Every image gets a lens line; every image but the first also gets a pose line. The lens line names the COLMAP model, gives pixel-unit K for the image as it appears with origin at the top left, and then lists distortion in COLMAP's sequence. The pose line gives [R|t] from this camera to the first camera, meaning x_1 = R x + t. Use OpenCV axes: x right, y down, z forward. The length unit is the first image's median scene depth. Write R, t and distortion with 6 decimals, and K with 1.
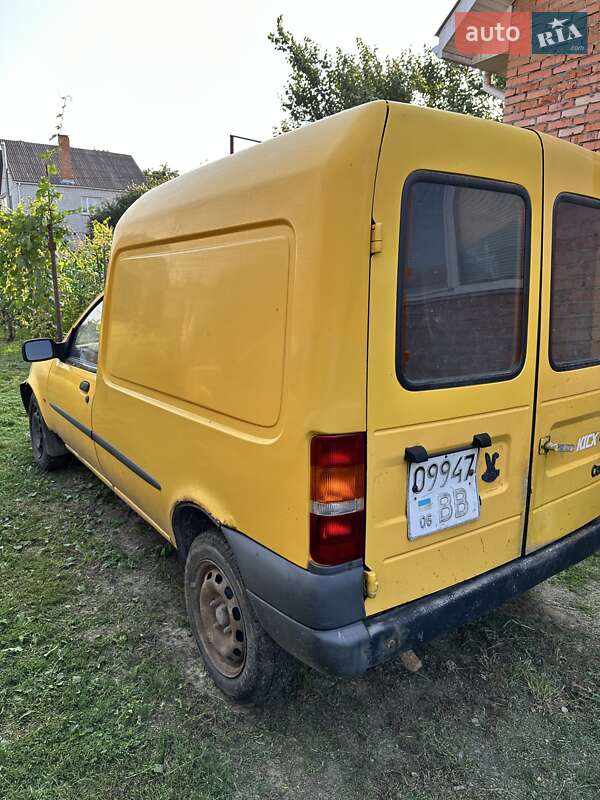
lens RADIAL K [[565.0, 0, 299.0], [0, 565.0, 391.6], [0, 0, 1]] dist [0.006055, -0.002724]
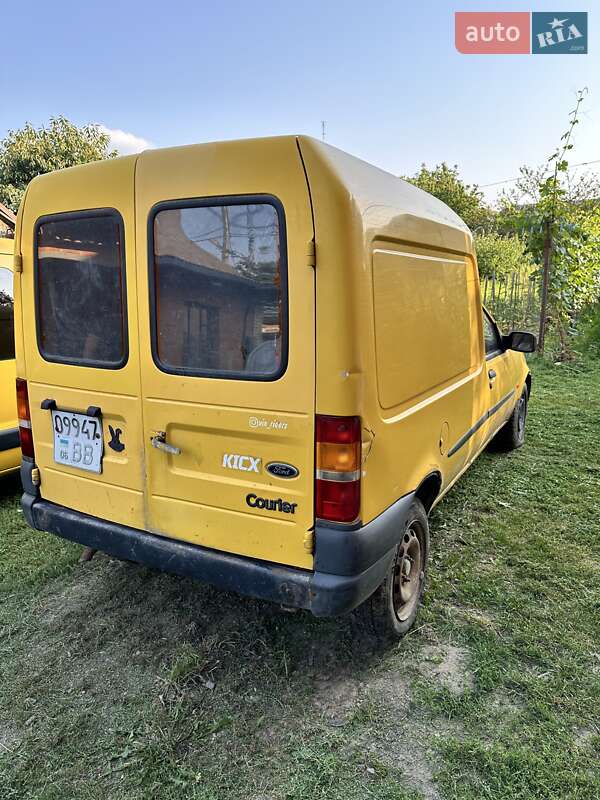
lens RADIAL K [[569.1, 0, 300.0], [0, 569.1, 400.0], [0, 0, 1]] dist [-0.002003, -0.000408]
pose [[0.434452, 0.172890, -0.883946, 1.588948], [-0.155399, 0.981075, 0.115510, -0.155054], [0.887188, 0.087180, 0.453097, 0.785446]]
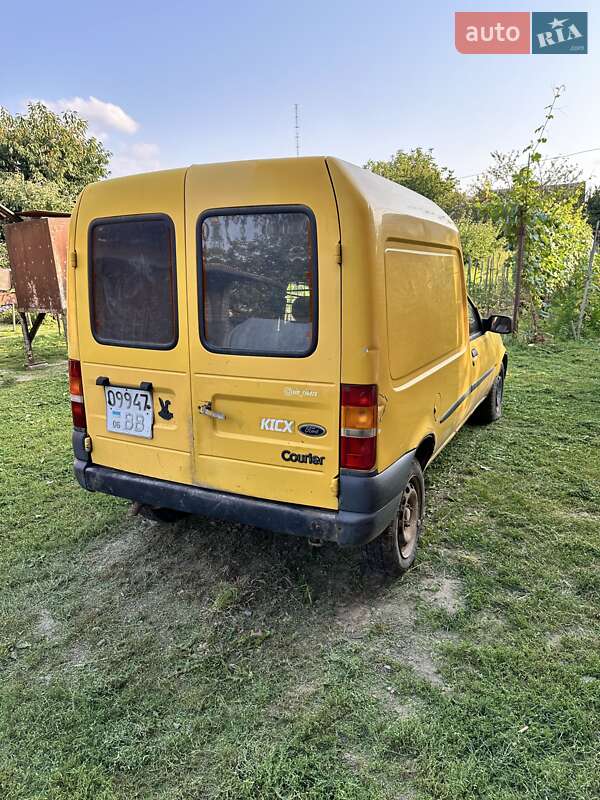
lens RADIAL K [[561.2, 0, 294.6], [0, 561.2, 401.7], [0, 0, 1]] dist [0.039674, -0.052106]
pose [[0.463442, 0.192536, -0.864957, 1.742391], [-0.146573, 0.979320, 0.139460, -0.137093], [0.873921, 0.062148, 0.482078, 0.589769]]
